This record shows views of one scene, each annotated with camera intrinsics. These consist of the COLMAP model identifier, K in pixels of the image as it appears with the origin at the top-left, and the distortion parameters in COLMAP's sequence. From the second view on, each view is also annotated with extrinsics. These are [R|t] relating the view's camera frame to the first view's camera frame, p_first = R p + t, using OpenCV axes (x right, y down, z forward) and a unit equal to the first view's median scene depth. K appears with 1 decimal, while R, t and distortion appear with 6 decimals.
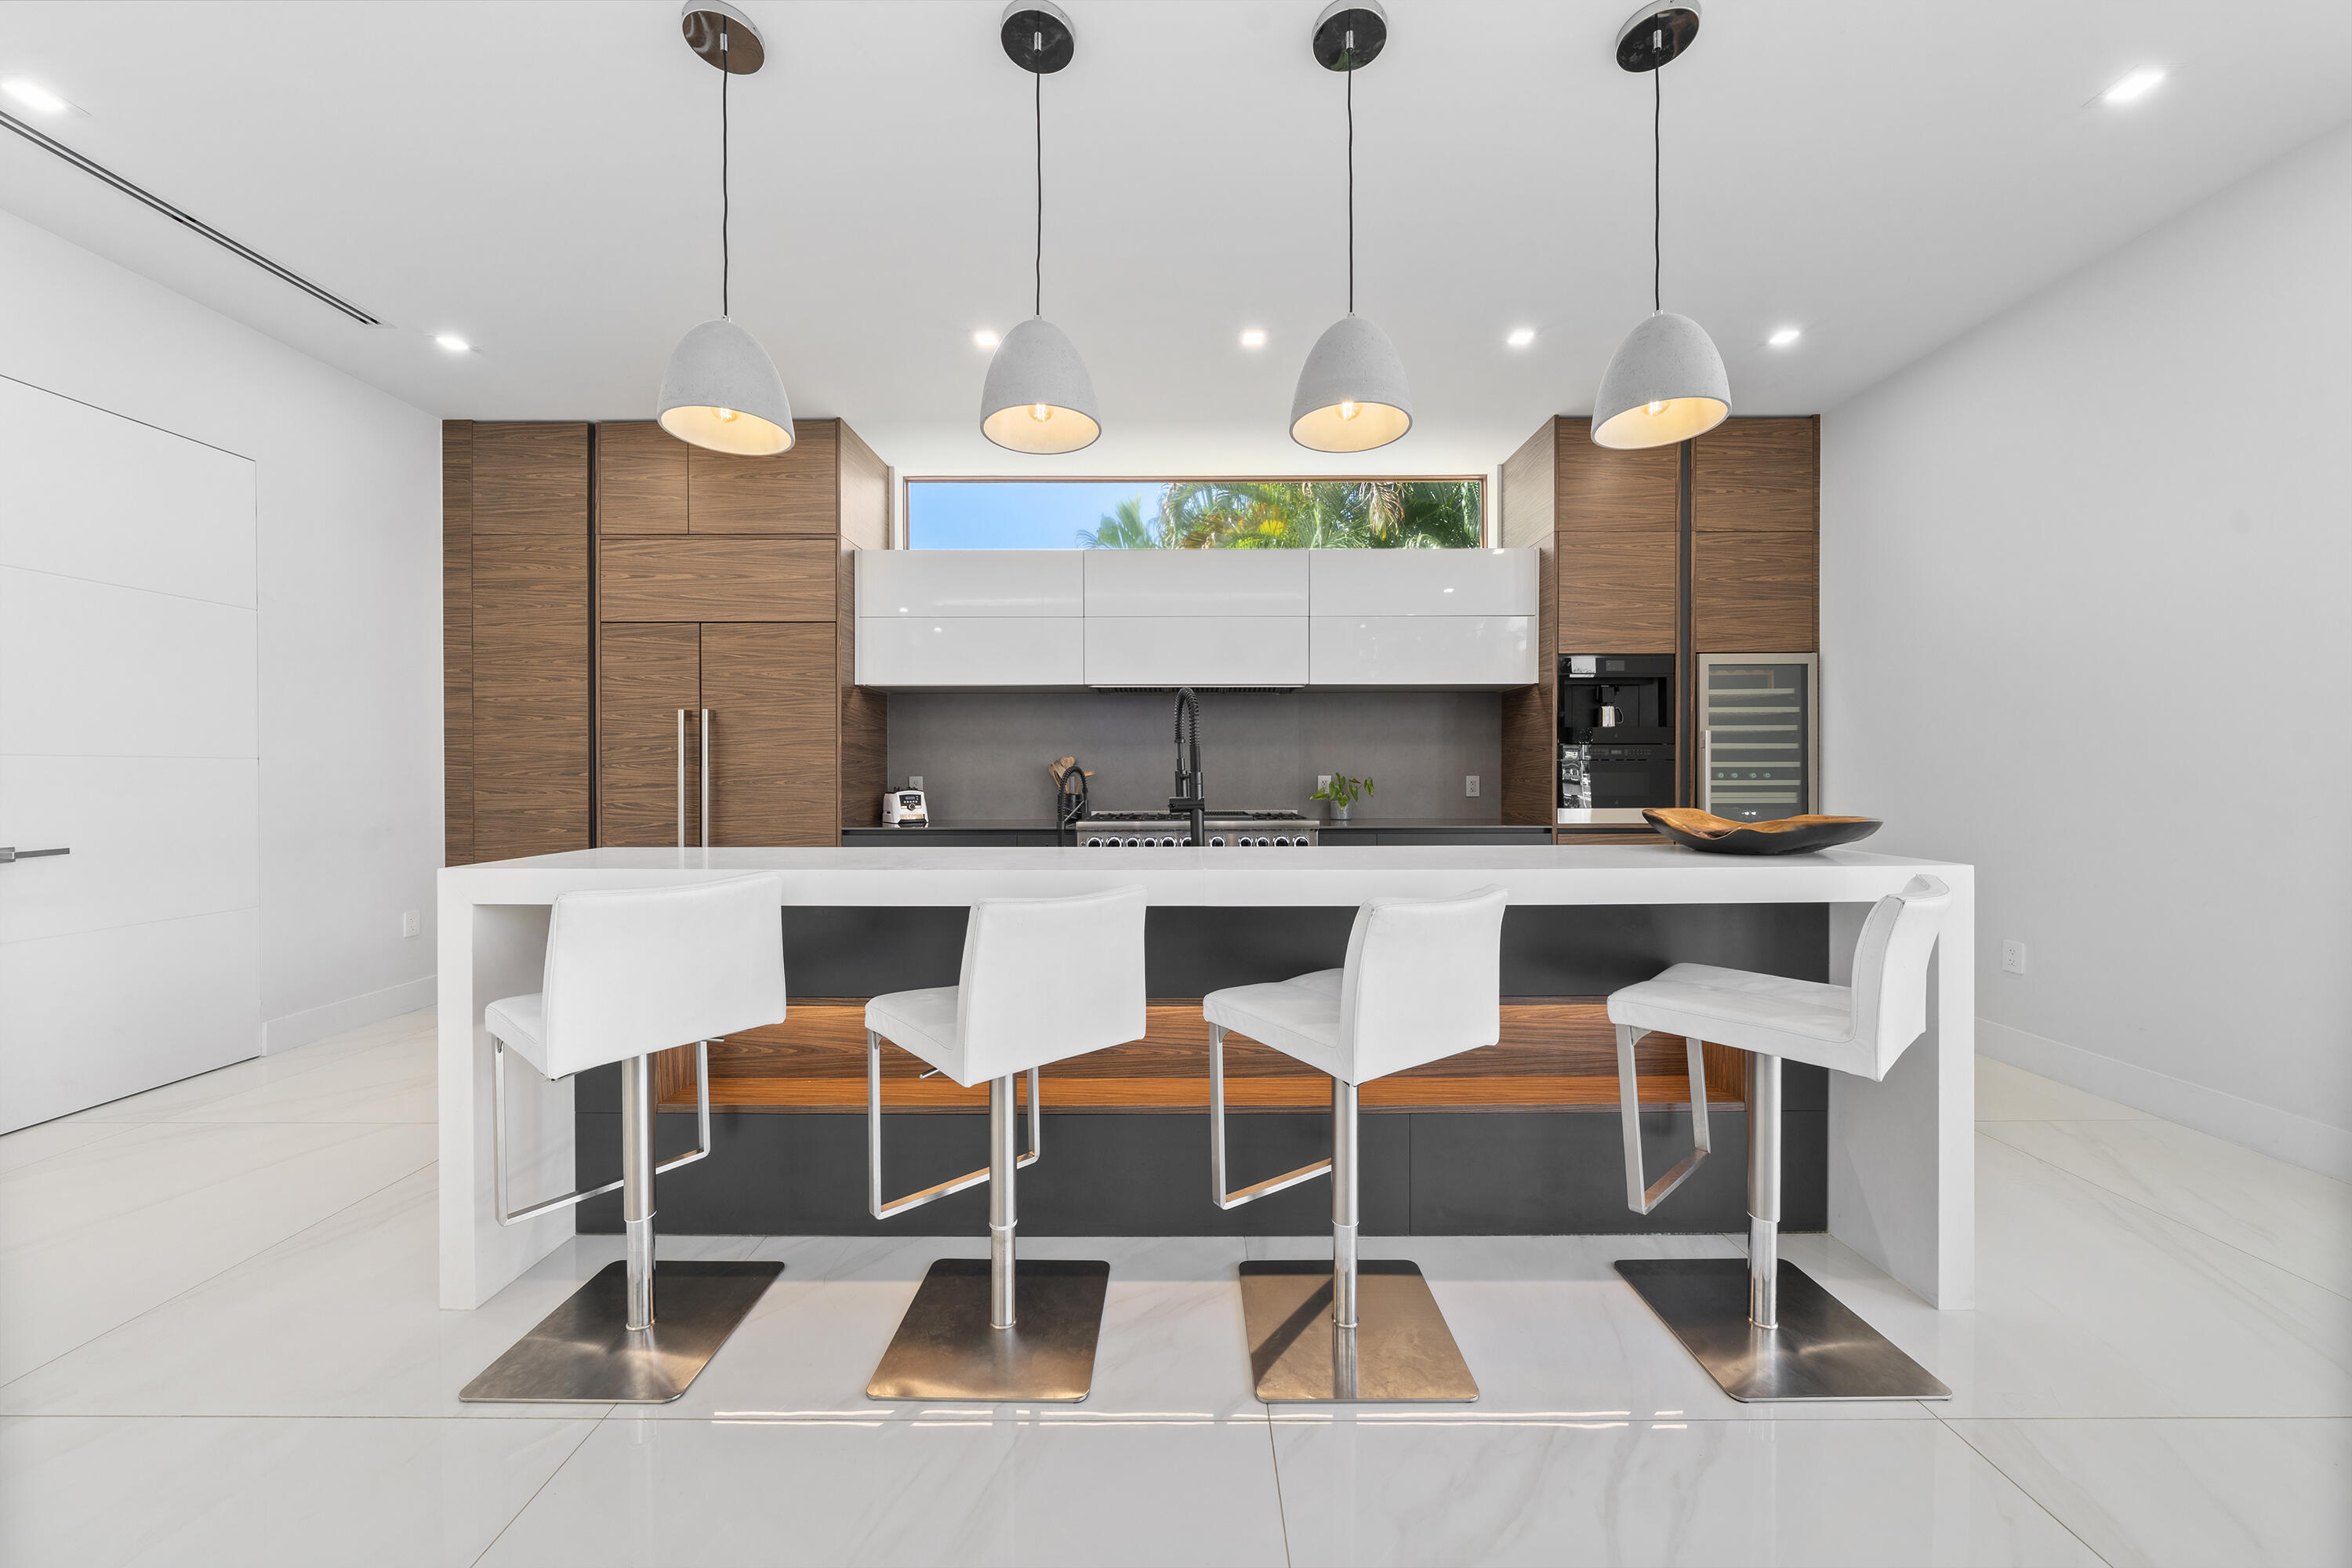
lens RADIAL K [[792.1, 0, 1183.4], [0, 792.1, 776.9], [0, 0, 1]] dist [-0.002814, -0.000125]
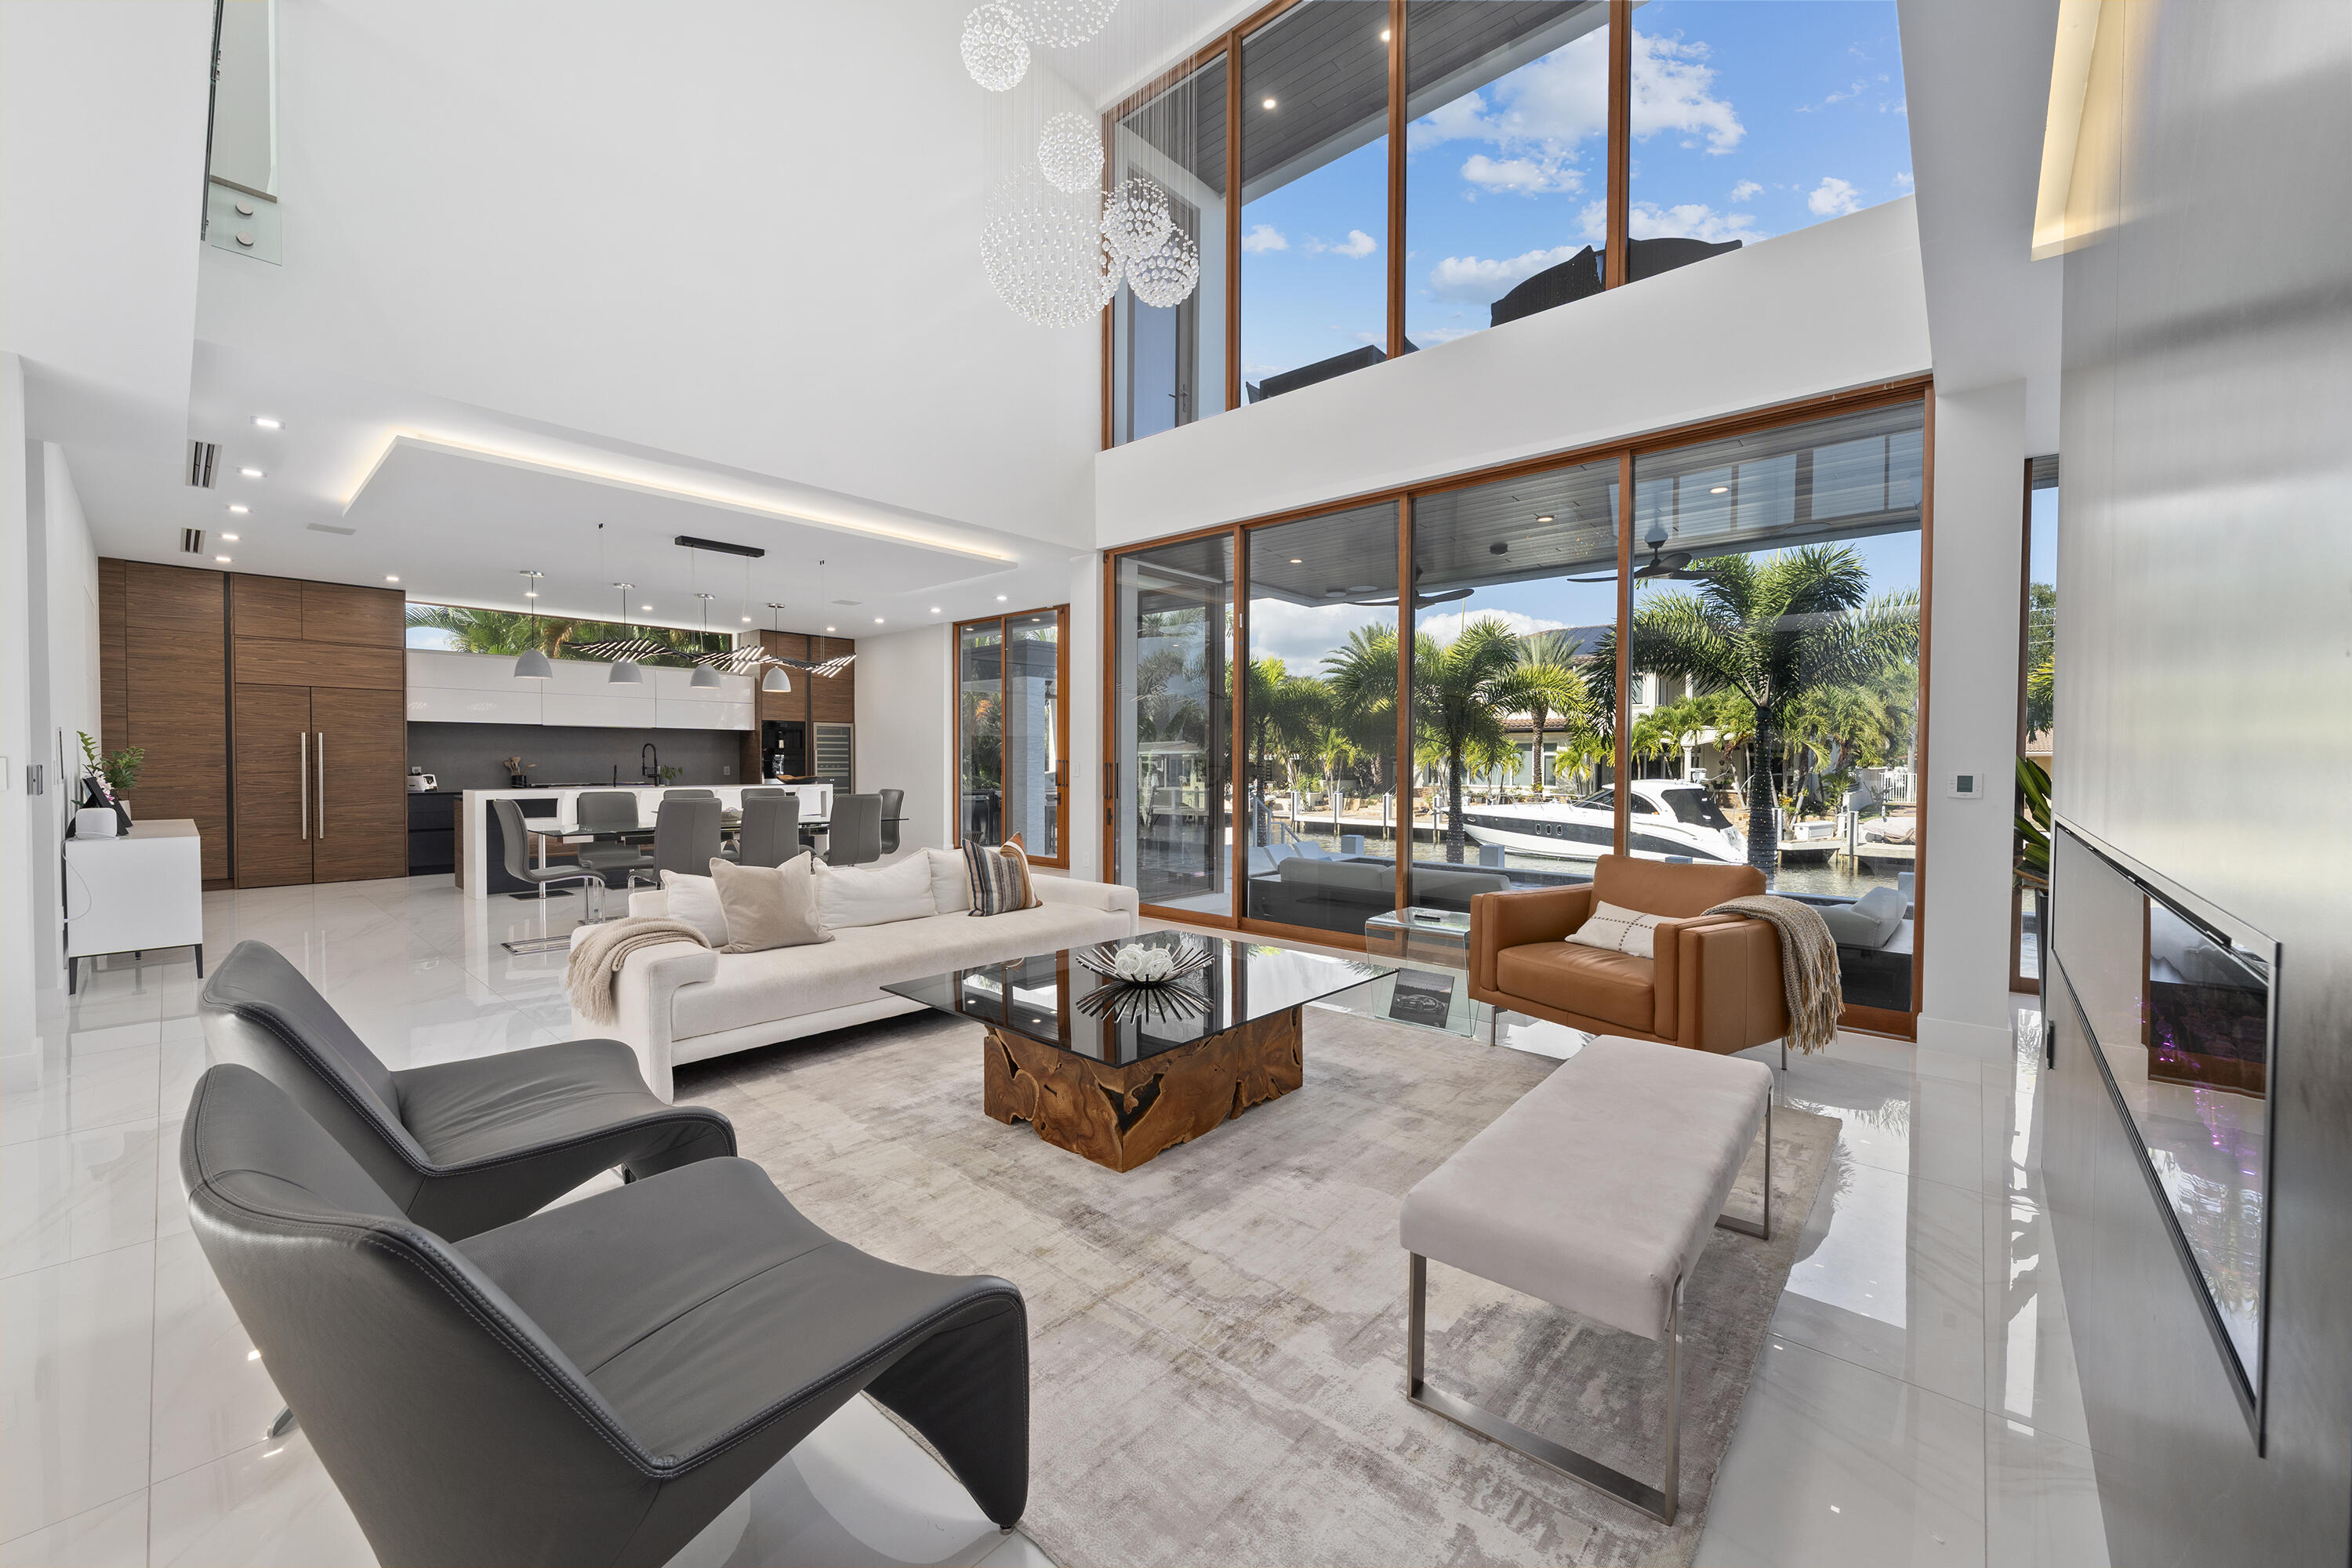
lens RADIAL K [[911.3, 0, 1171.4], [0, 911.3, 779.4], [0, 0, 1]] dist [-0.003350, -0.000568]
pose [[0.676434, -0.010855, 0.736423, -0.822228], [-0.004571, 0.999810, 0.018936, -0.022199], [-0.736489, -0.016175, 0.676256, -2.020140]]
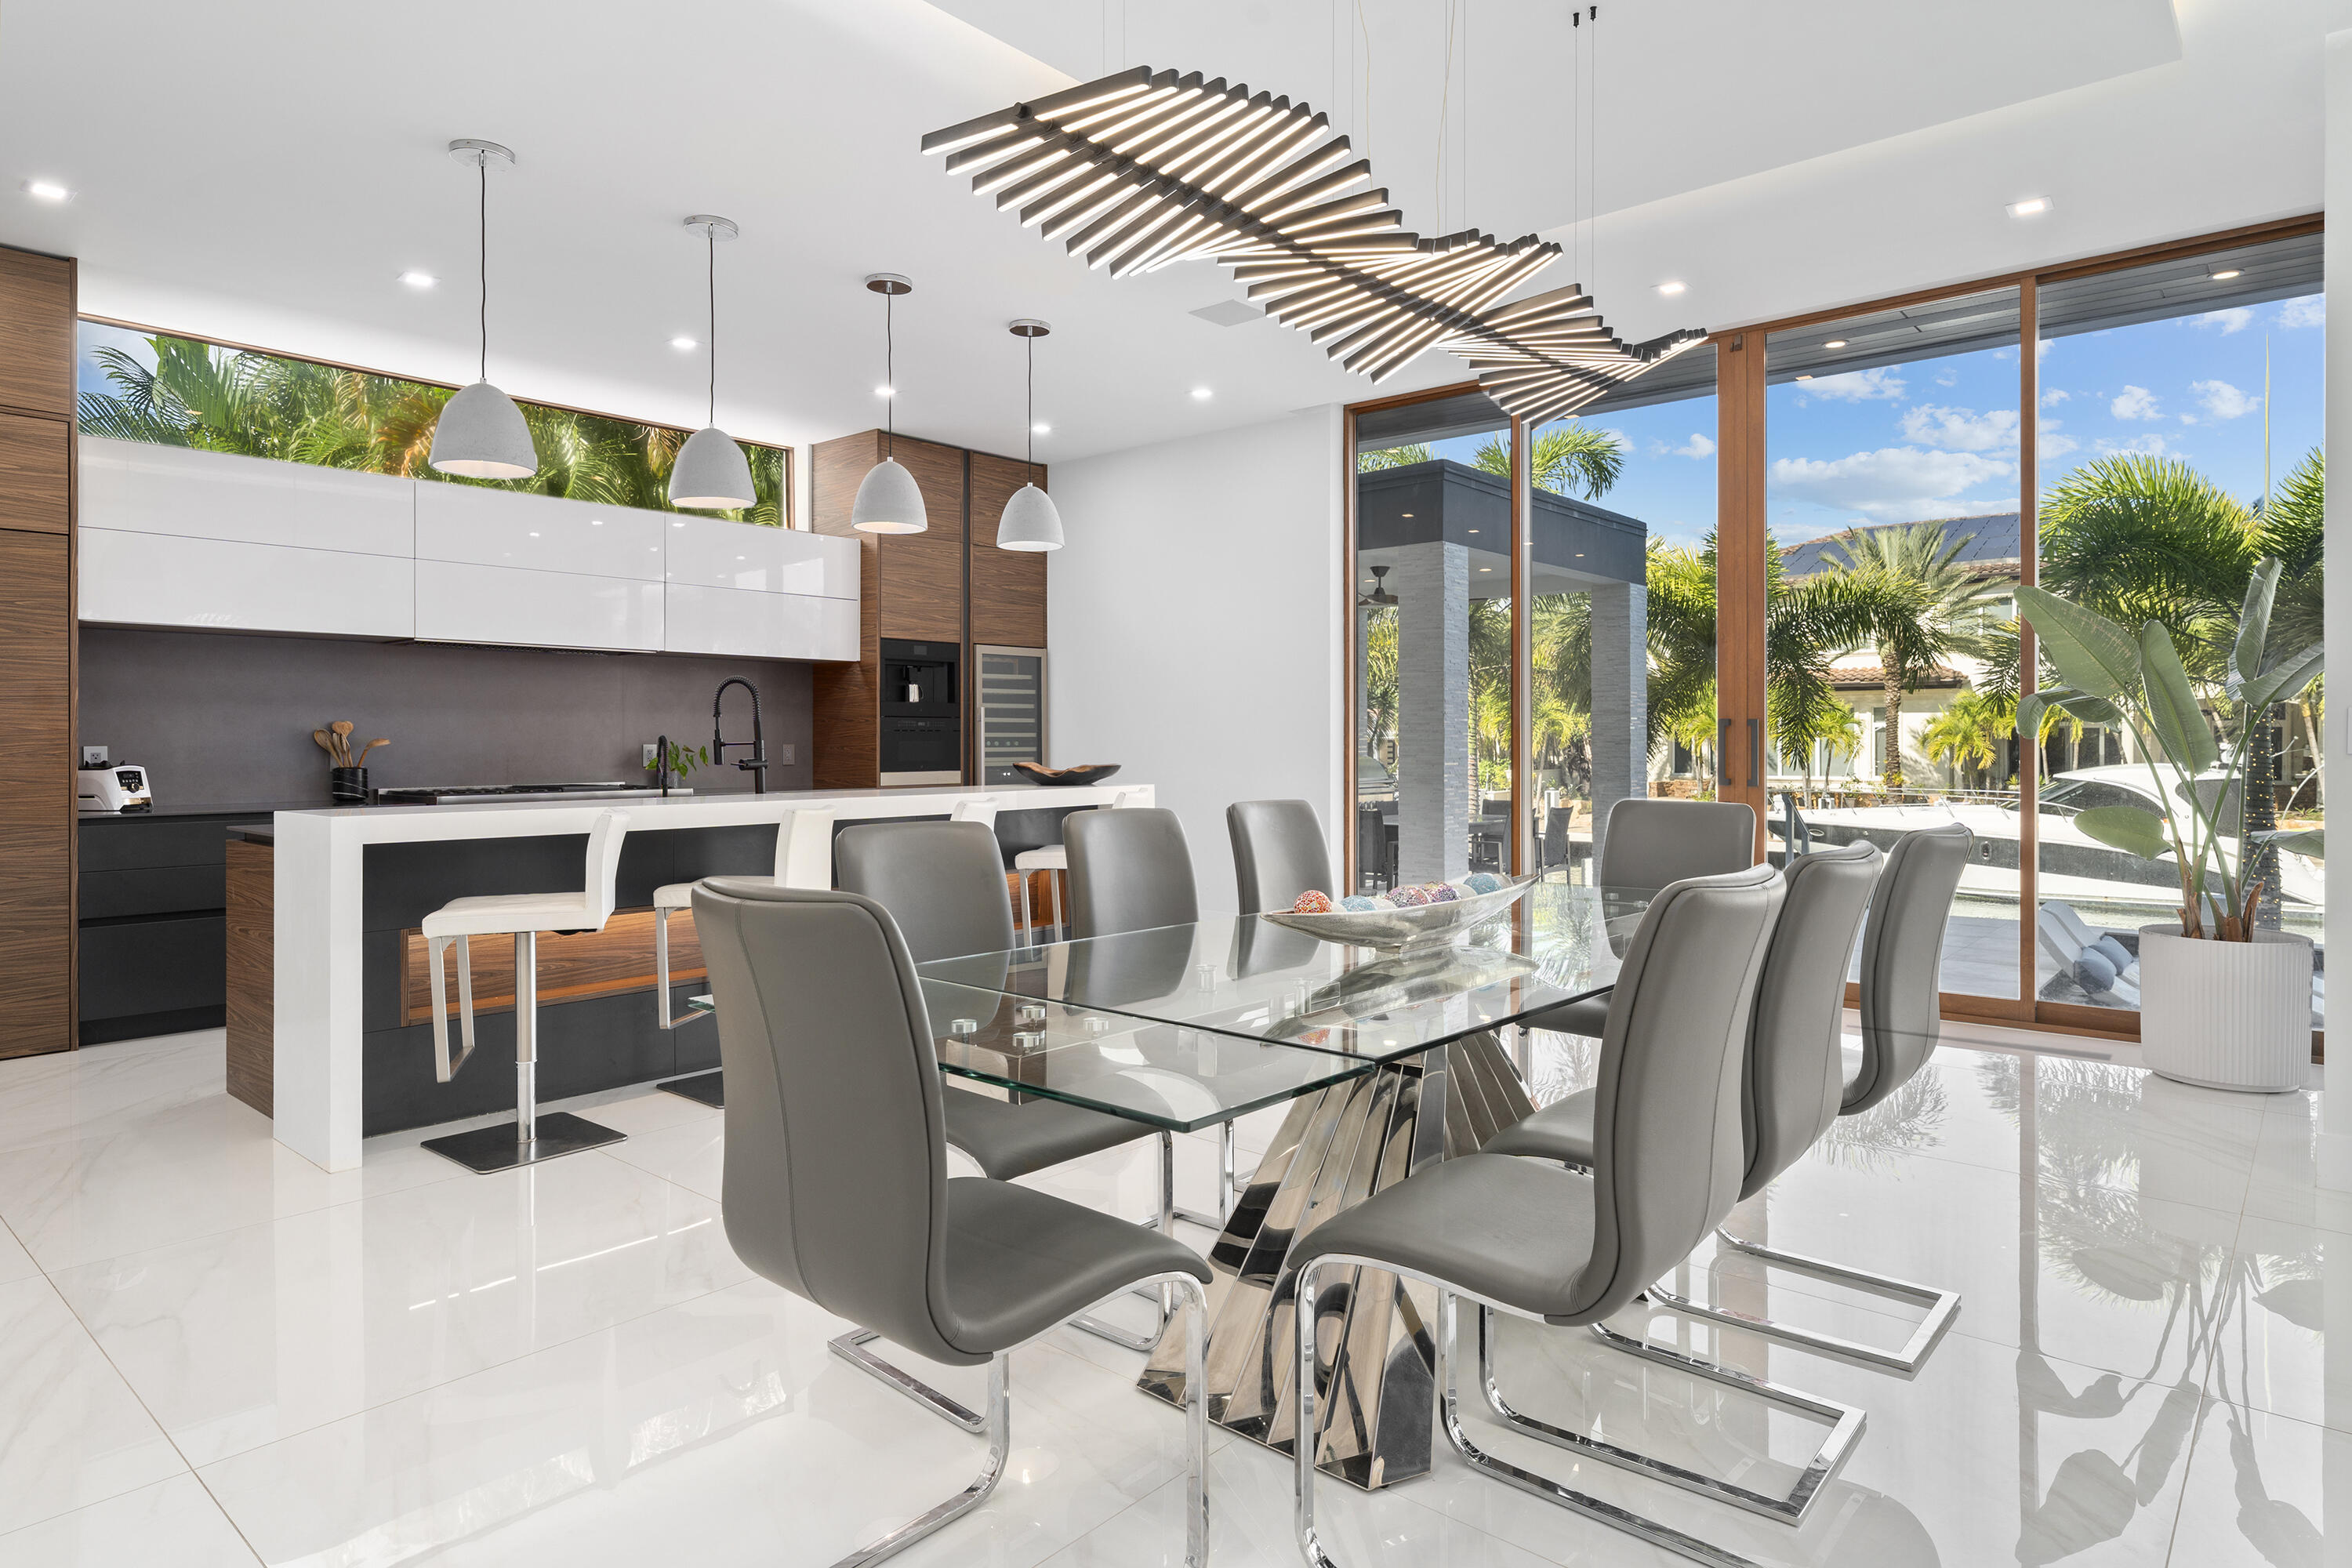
lens RADIAL K [[1347.0, 0, 1177.0], [0, 1347.0, 740.0], [0, 0, 1]] dist [0.004667, -0.001056]
pose [[0.654849, 0.000992, 0.755759, -0.710890], [0.003967, 0.999981, -0.004750, 0.003921], [-0.755750, 0.006109, 0.654832, -0.594613]]
